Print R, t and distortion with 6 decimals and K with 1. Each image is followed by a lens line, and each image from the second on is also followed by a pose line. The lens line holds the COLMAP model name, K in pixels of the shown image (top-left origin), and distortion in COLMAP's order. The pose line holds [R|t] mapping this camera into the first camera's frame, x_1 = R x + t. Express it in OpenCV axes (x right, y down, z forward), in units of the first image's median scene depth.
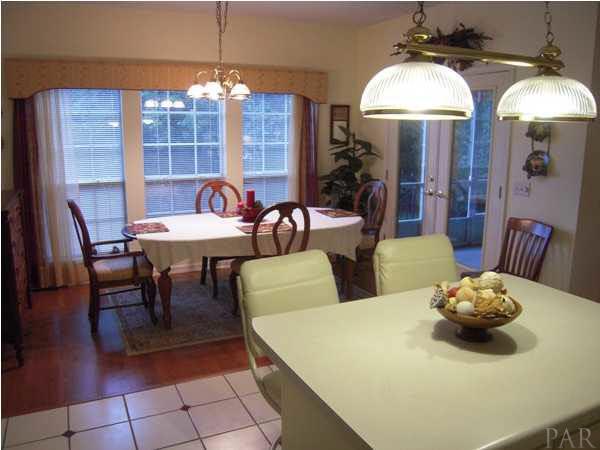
lens RADIAL K [[504.6, 0, 300.0], [0, 504.6, 225.0], [0, 0, 1]] dist [-0.076922, -0.000688]
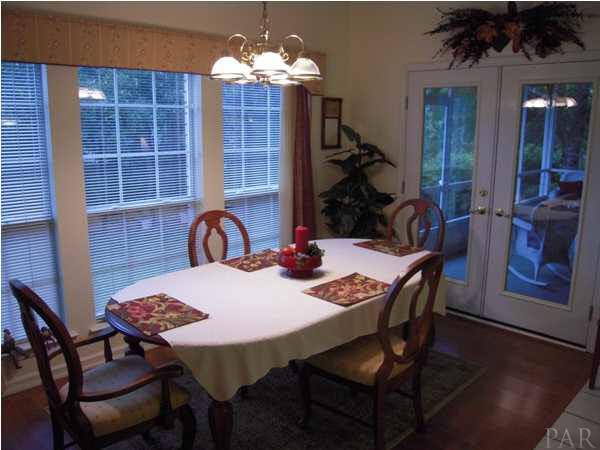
lens RADIAL K [[504.6, 0, 300.0], [0, 504.6, 225.0], [0, 0, 1]] dist [-0.076922, -0.000688]
pose [[0.943279, -0.065275, 0.325522, -0.256228], [0.062574, 0.997864, 0.018772, -0.070536], [-0.326052, 0.002662, 0.945348, 0.328423]]
